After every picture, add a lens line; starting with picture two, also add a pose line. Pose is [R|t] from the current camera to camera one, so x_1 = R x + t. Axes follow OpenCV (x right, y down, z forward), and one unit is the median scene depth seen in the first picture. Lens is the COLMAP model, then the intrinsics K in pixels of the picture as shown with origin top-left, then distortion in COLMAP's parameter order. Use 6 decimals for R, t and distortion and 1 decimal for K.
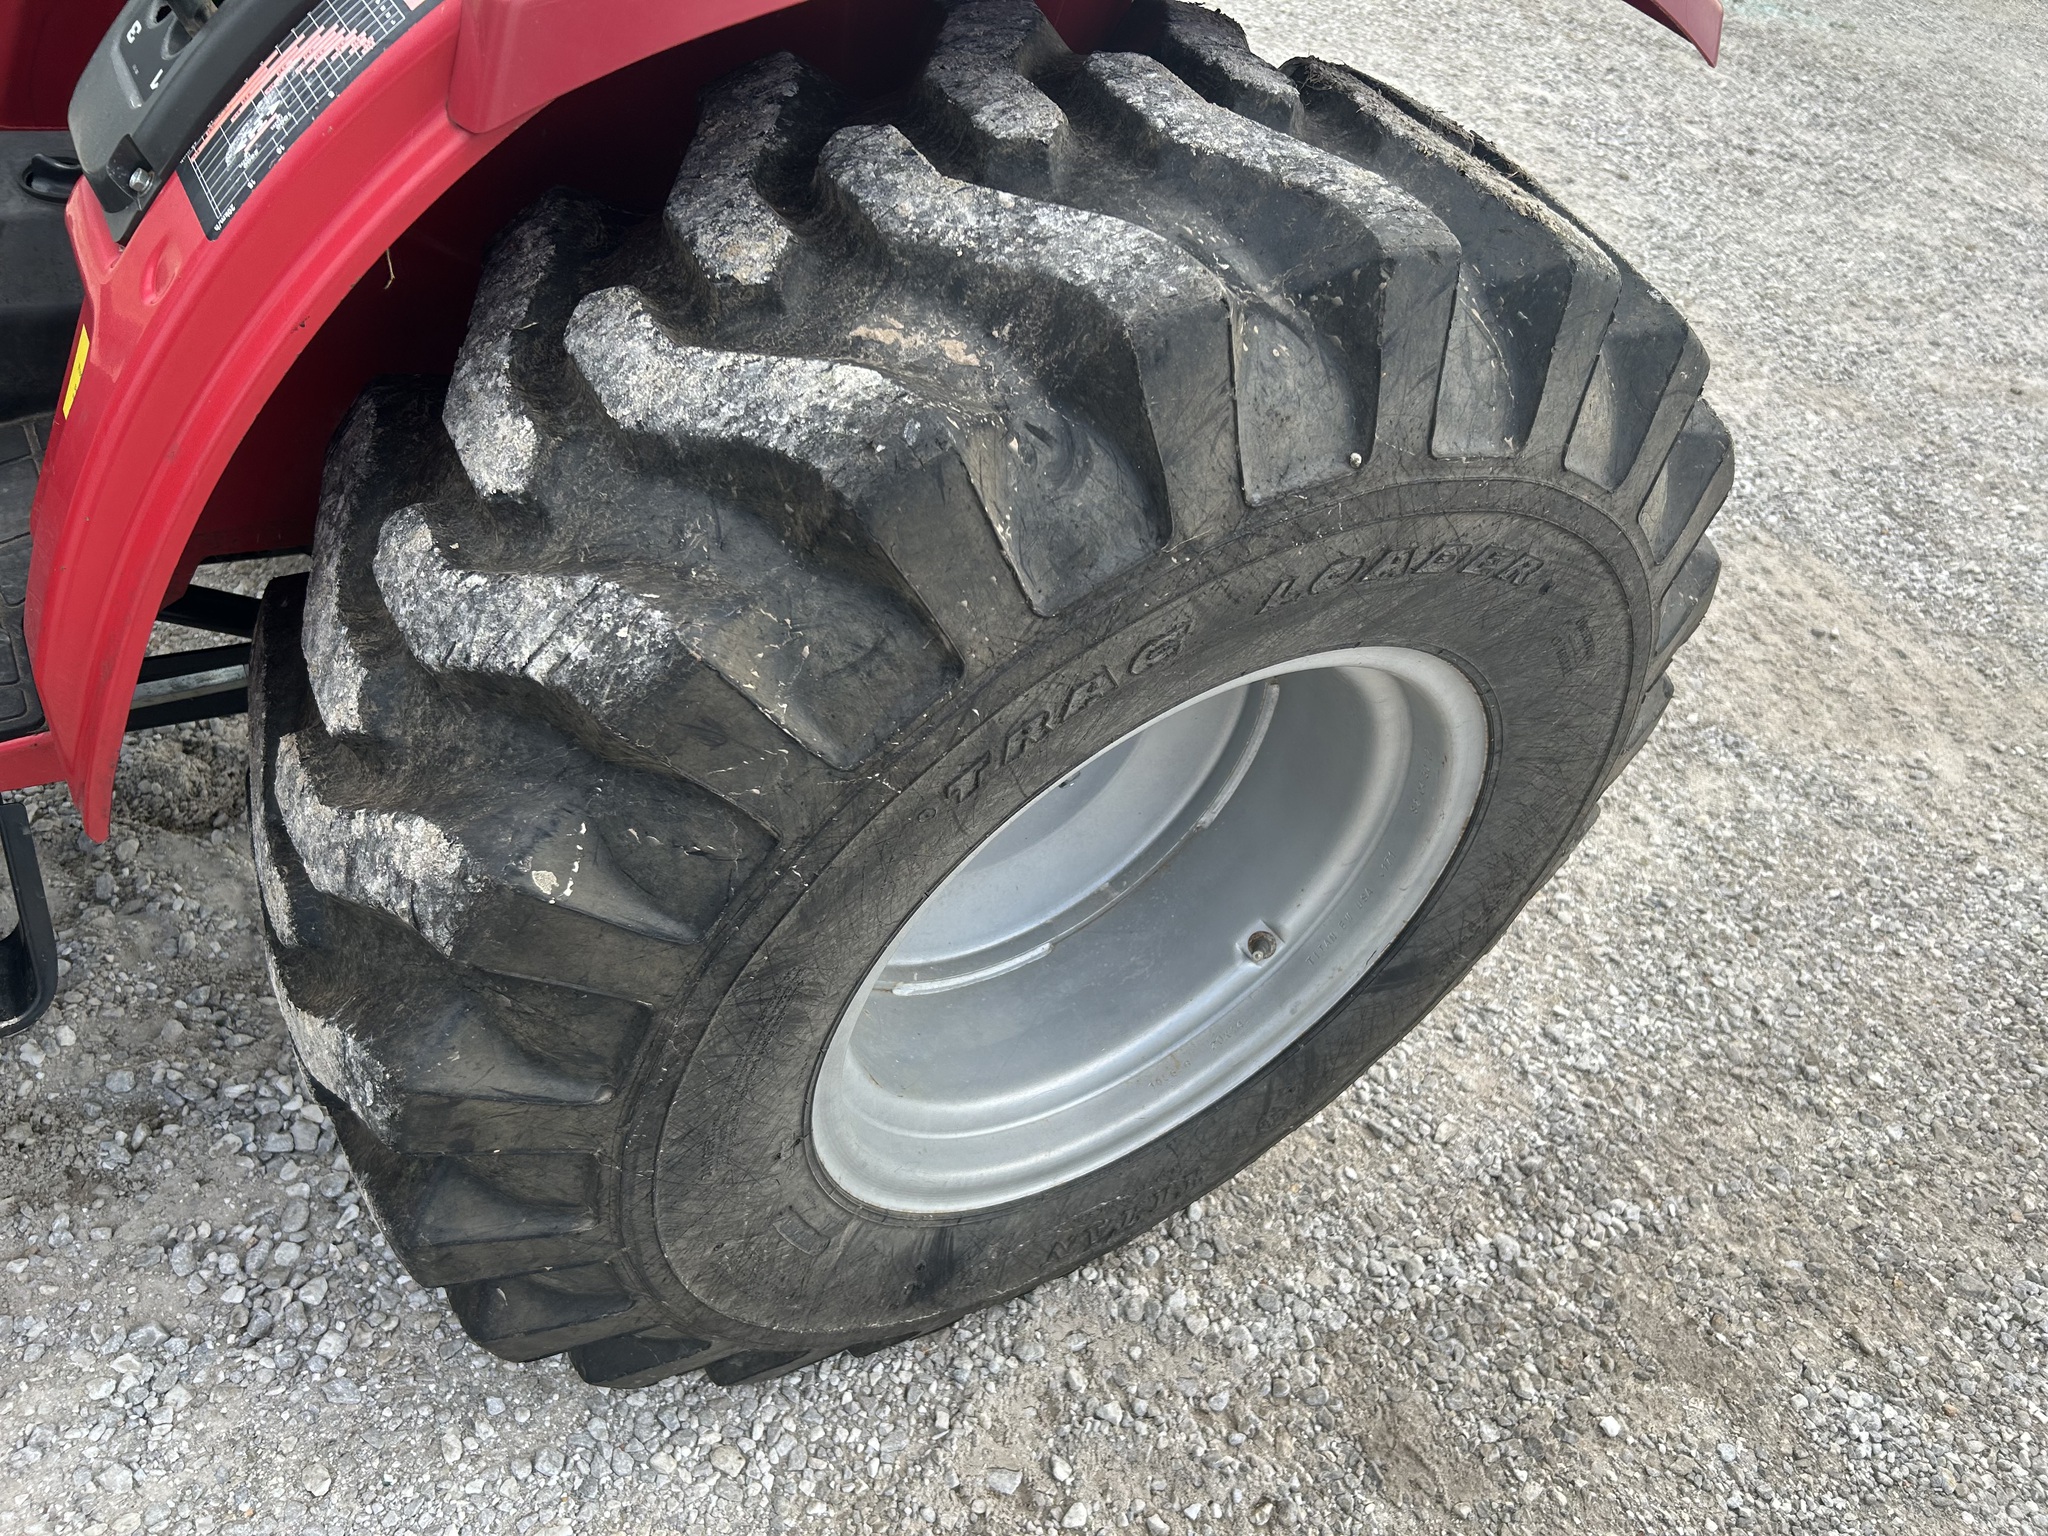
lens RADIAL K [[1540.5, 0, 1018.4], [0, 1540.5, 771.7], [0, 0, 1]] dist [0.051561, -0.074712]
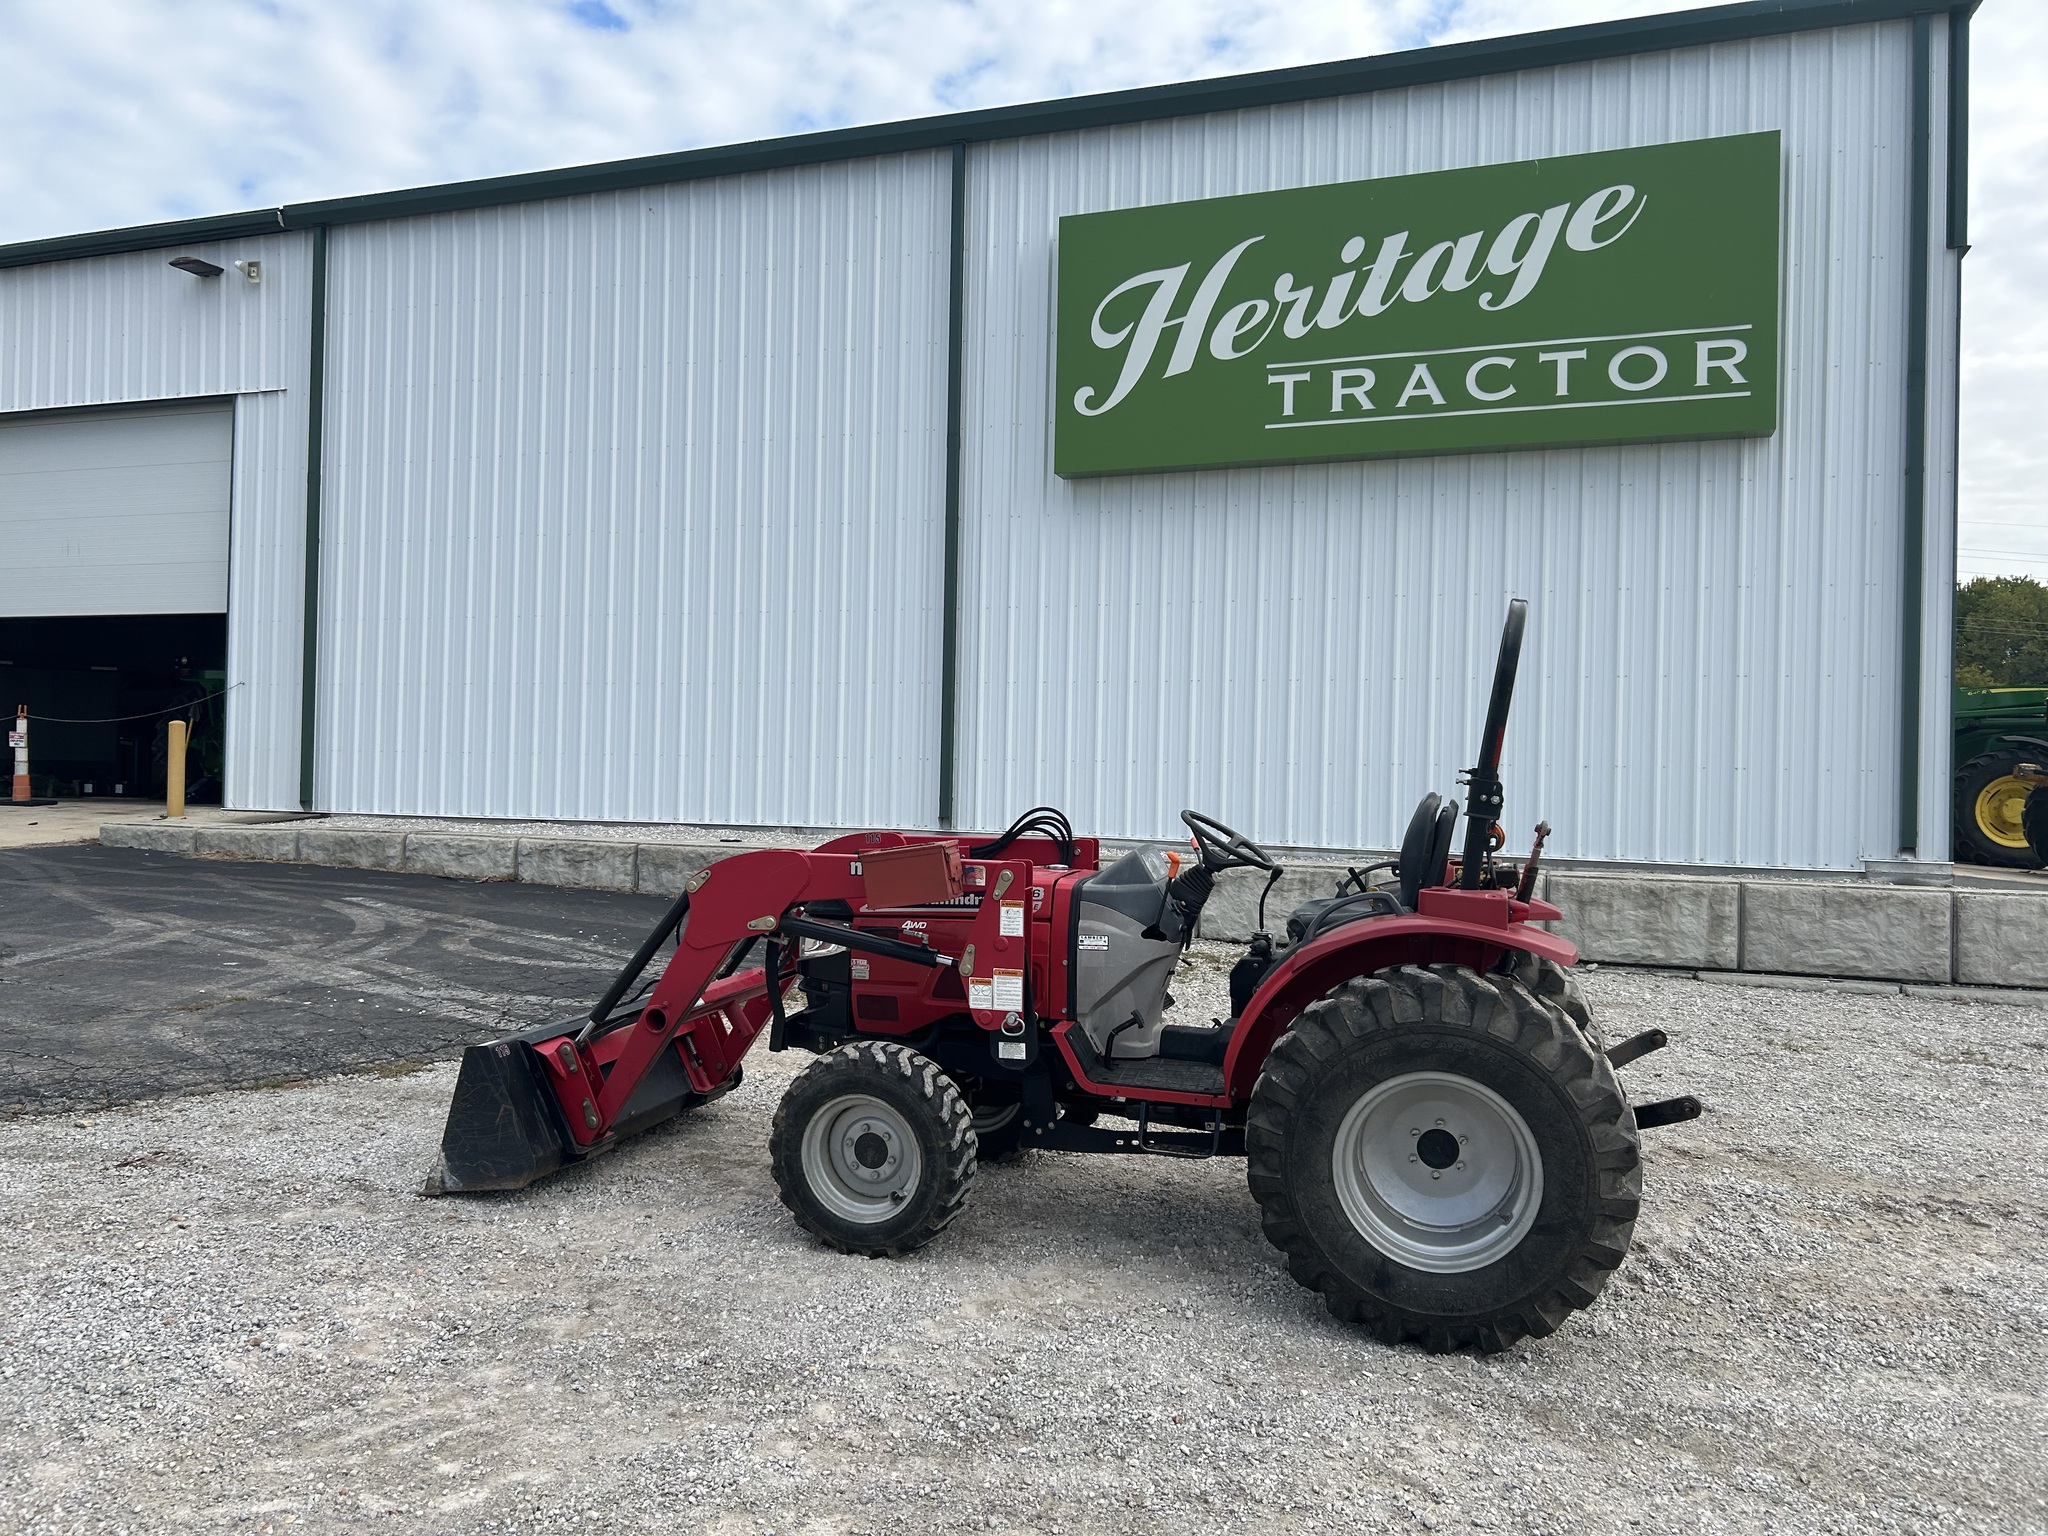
lens RADIAL K [[1540.5, 0, 1018.4], [0, 1540.5, 771.7], [0, 0, 1]] dist [0.051561, -0.074712]
pose [[0.657798, -0.190194, -0.728786, 3.510792], [-0.386279, 0.745468, -0.543200, 2.724897], [0.646600, 0.638830, 0.416899, -2.799474]]
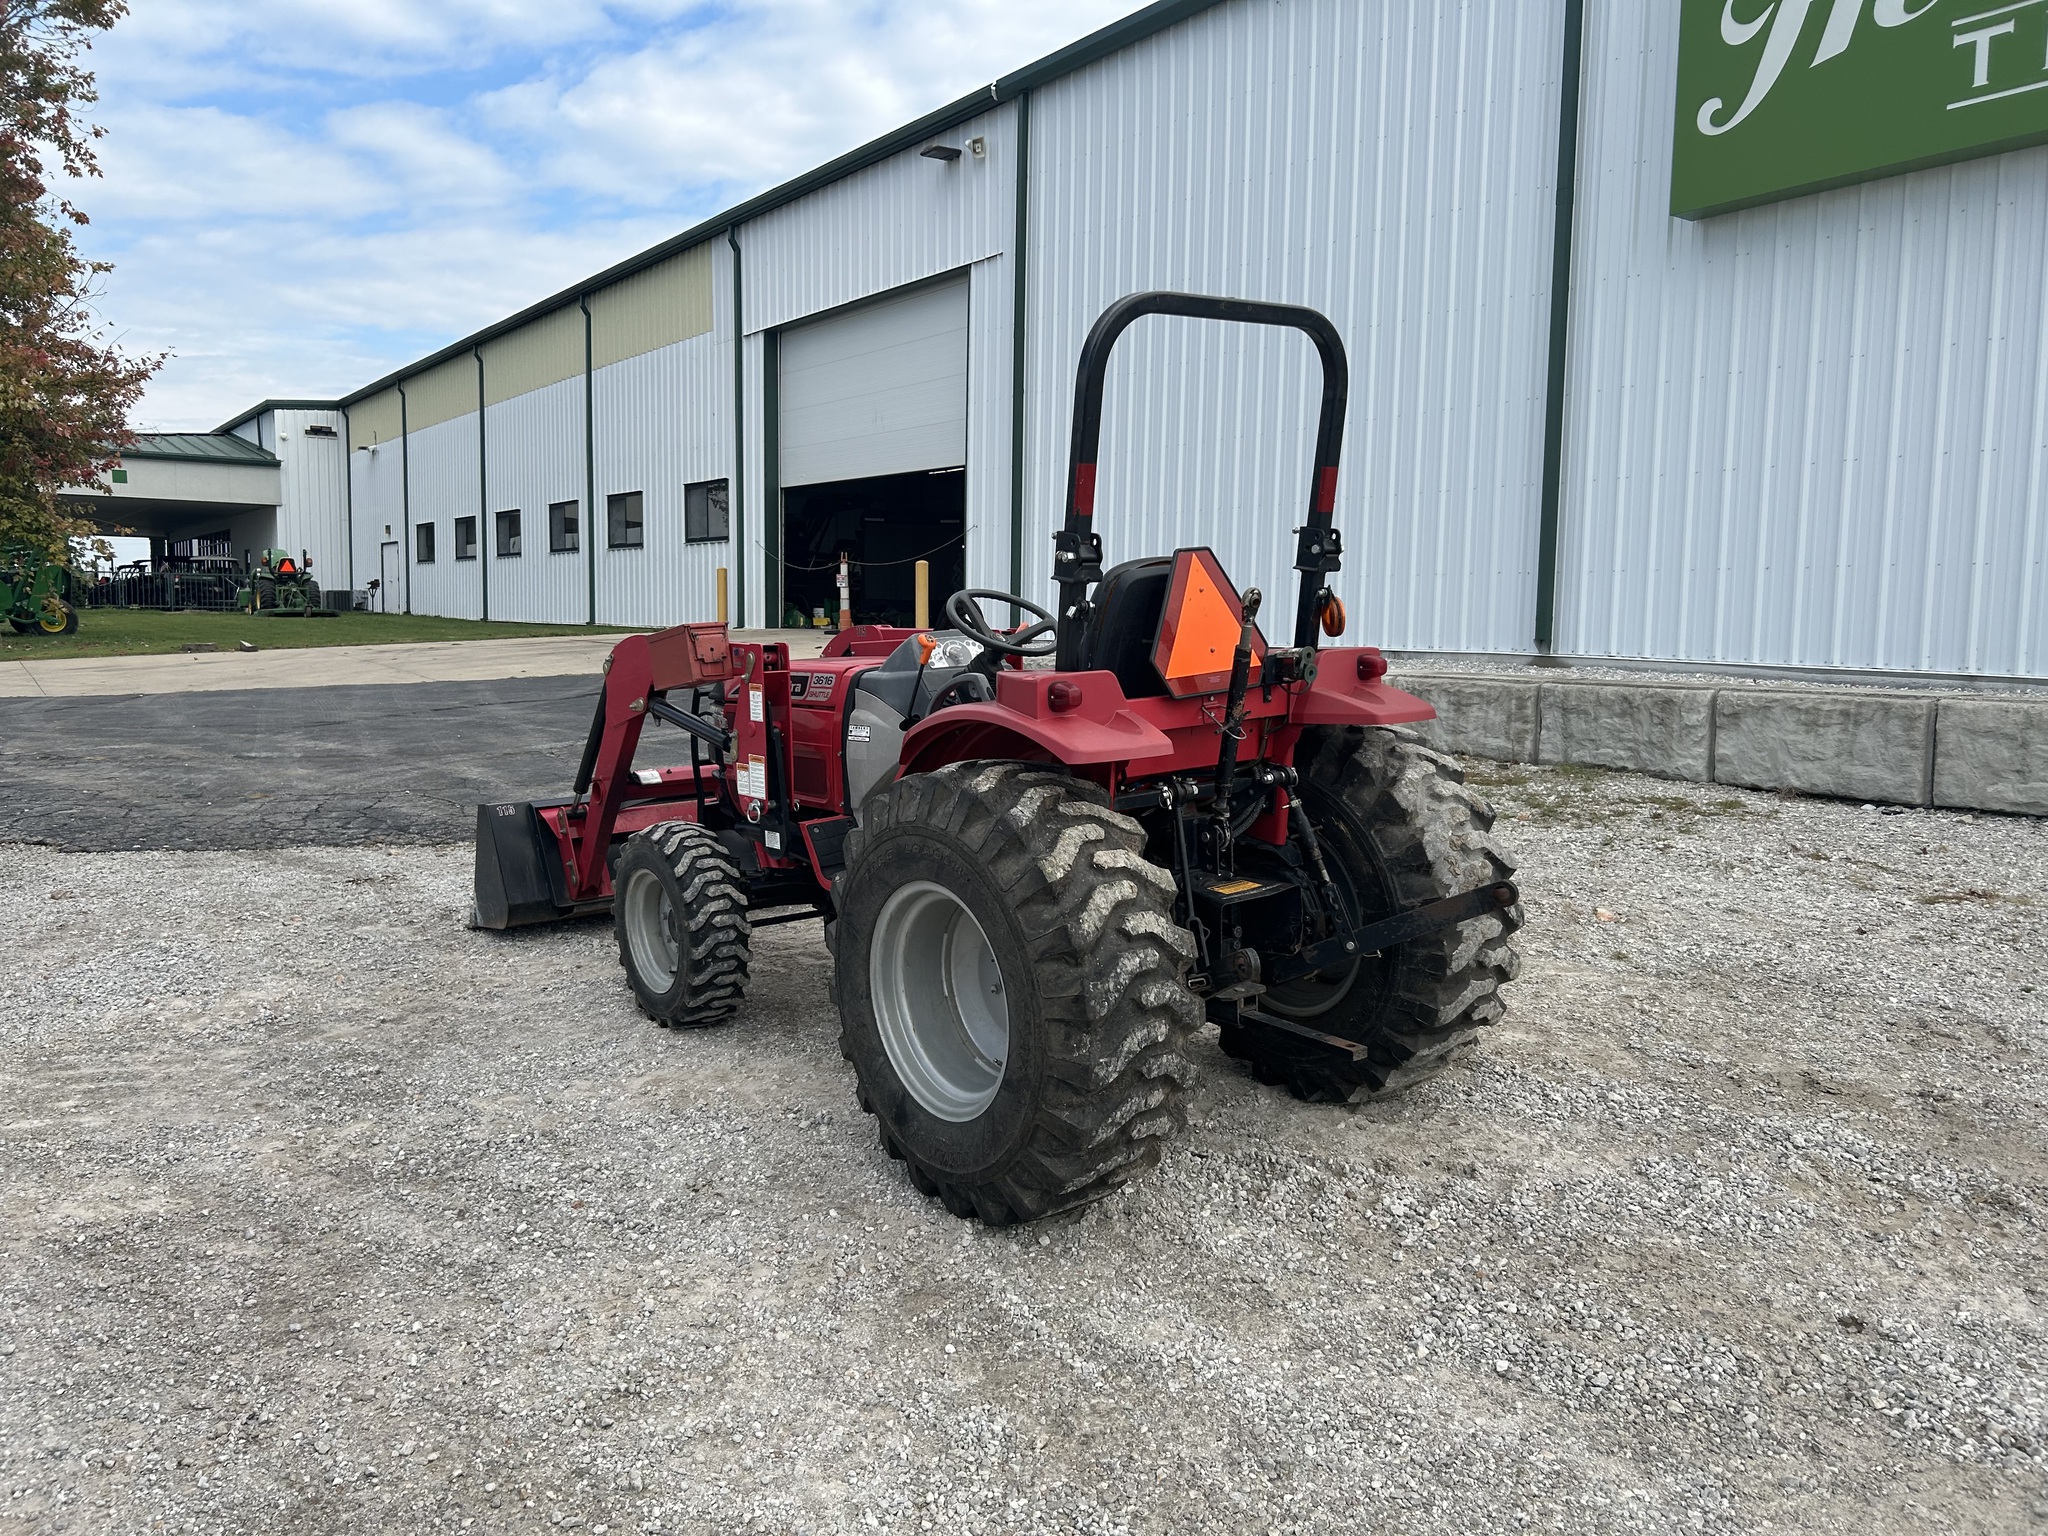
lens RADIAL K [[1555.7, 0, 1011.4], [0, 1555.7, 745.7], [0, 0, 1]] dist [0.047074, -0.055683]
pose [[0.106330, -0.112675, -0.987926, 4.931342], [-0.622426, 0.767278, -0.154500, 0.164424], [0.775422, 0.631340, 0.011453, 1.075818]]
